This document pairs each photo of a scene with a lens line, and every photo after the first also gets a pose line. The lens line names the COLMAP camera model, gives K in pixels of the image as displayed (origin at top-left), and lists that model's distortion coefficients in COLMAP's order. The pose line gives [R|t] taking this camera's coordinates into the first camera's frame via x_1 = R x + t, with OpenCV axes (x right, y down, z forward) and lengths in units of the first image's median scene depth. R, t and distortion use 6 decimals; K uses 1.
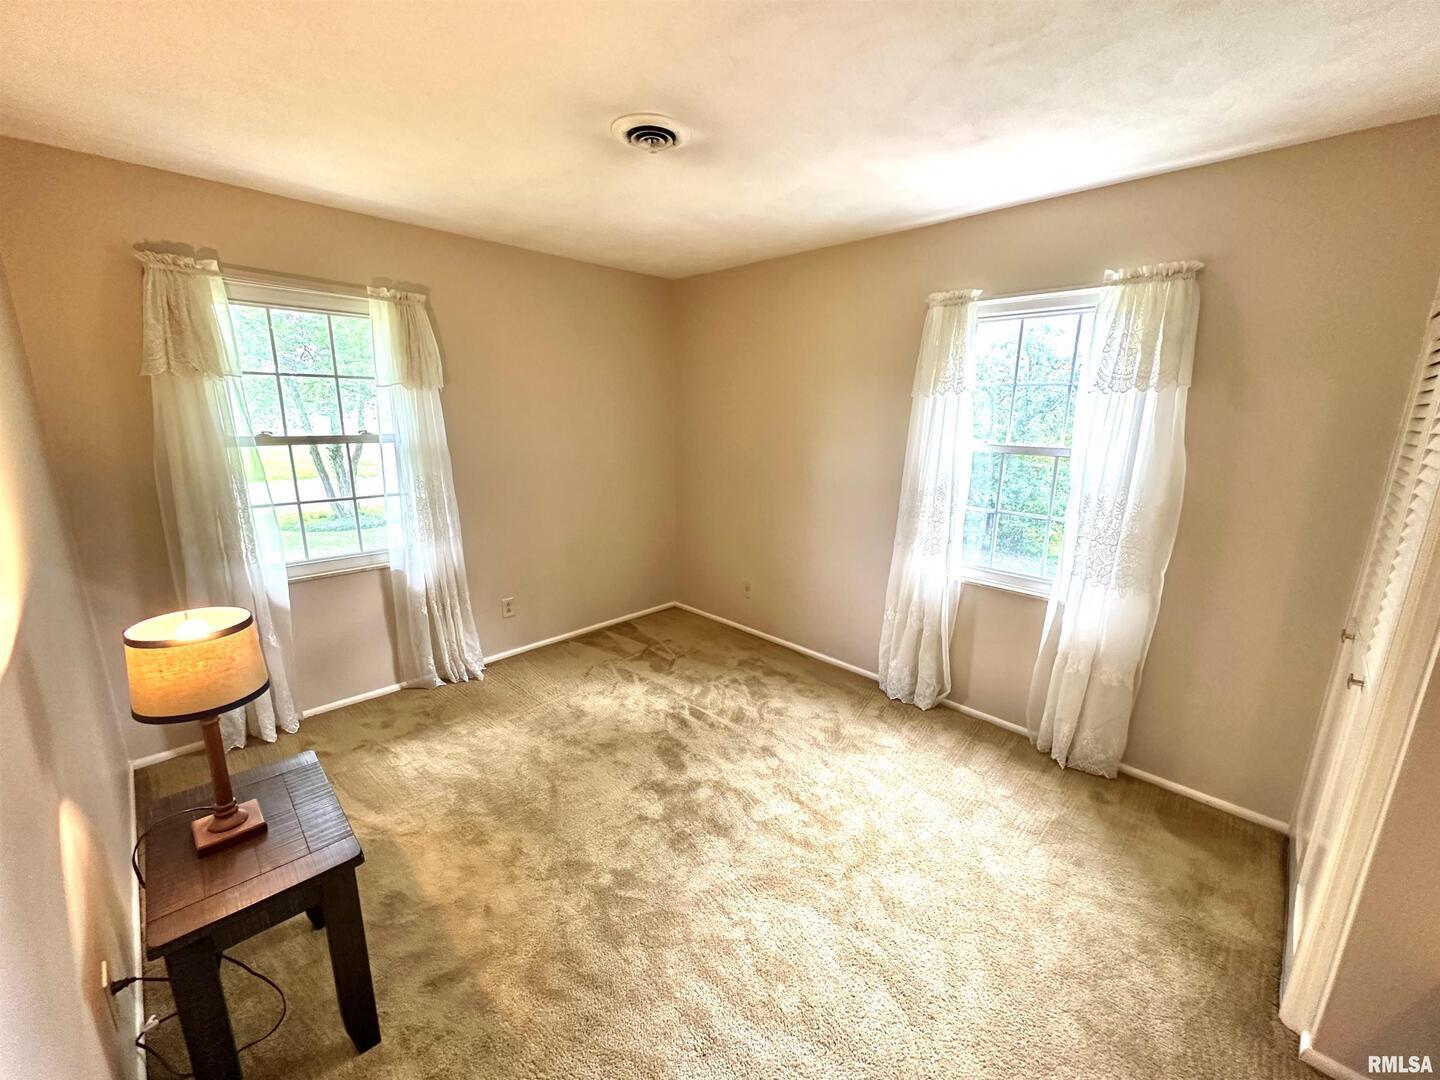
lens RADIAL K [[578.3, 0, 717.4], [0, 578.3, 543.2], [0, 0, 1]] dist [0.001208, 0.000104]
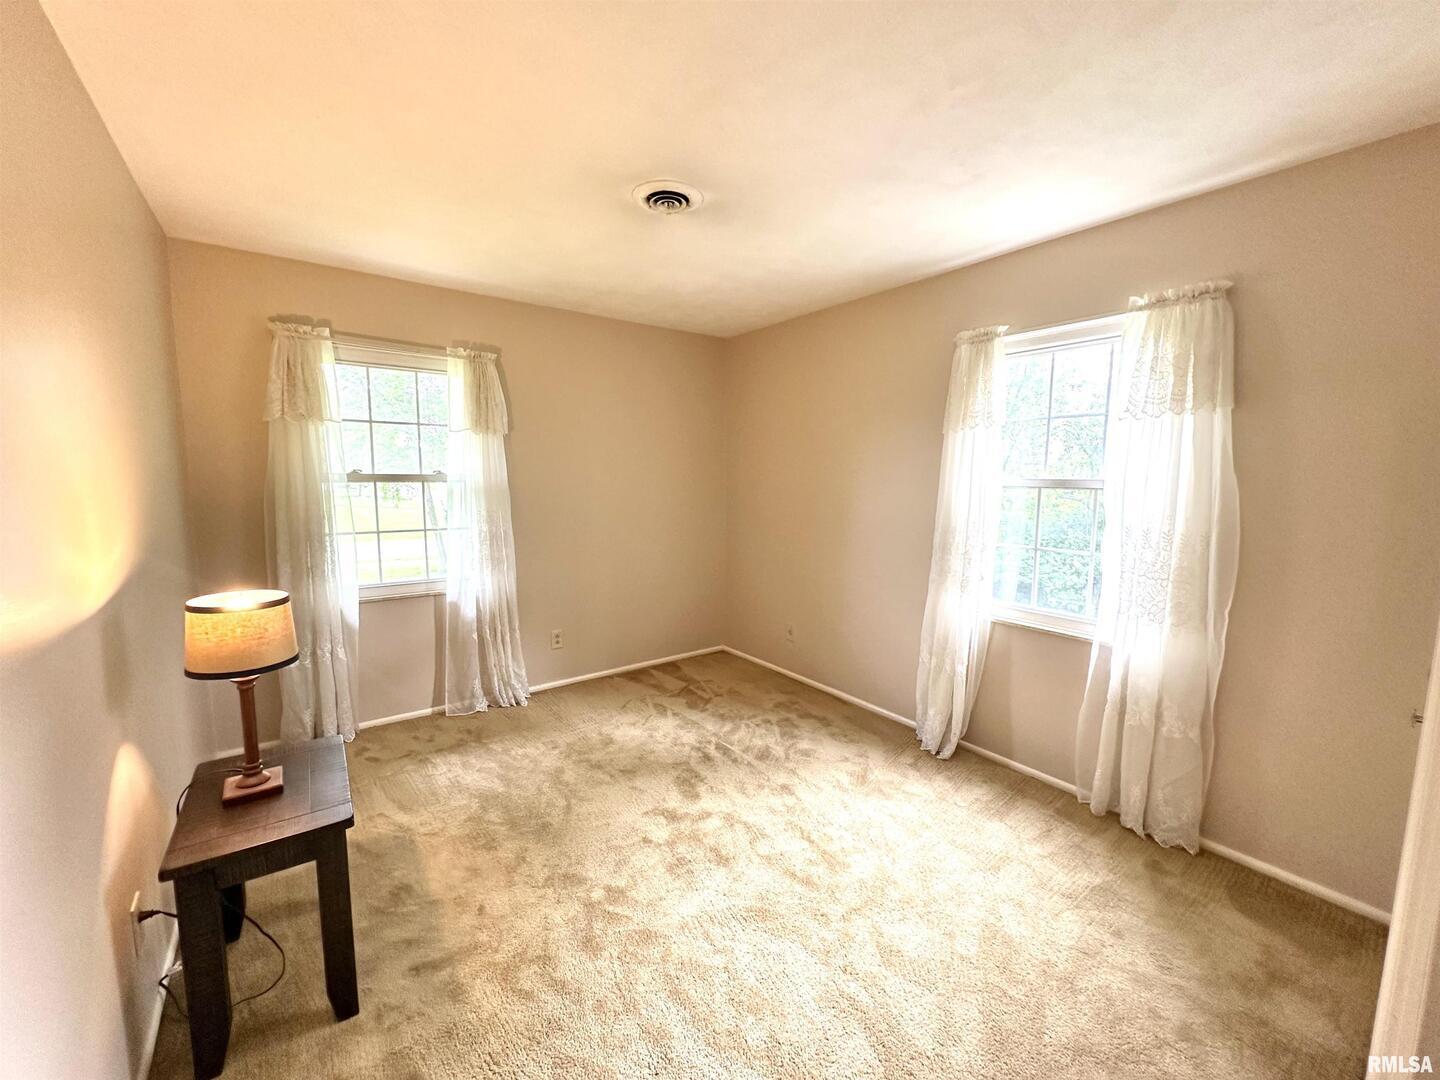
lens RADIAL K [[578.3, 0, 717.4], [0, 578.3, 543.2], [0, 0, 1]] dist [0.001208, 0.000104]
pose [[0.988219, 0.012520, -0.152536, 0.136459], [-0.029767, 0.993339, -0.111314, 0.072909], [0.150126, 0.114543, 0.982009, -0.018706]]
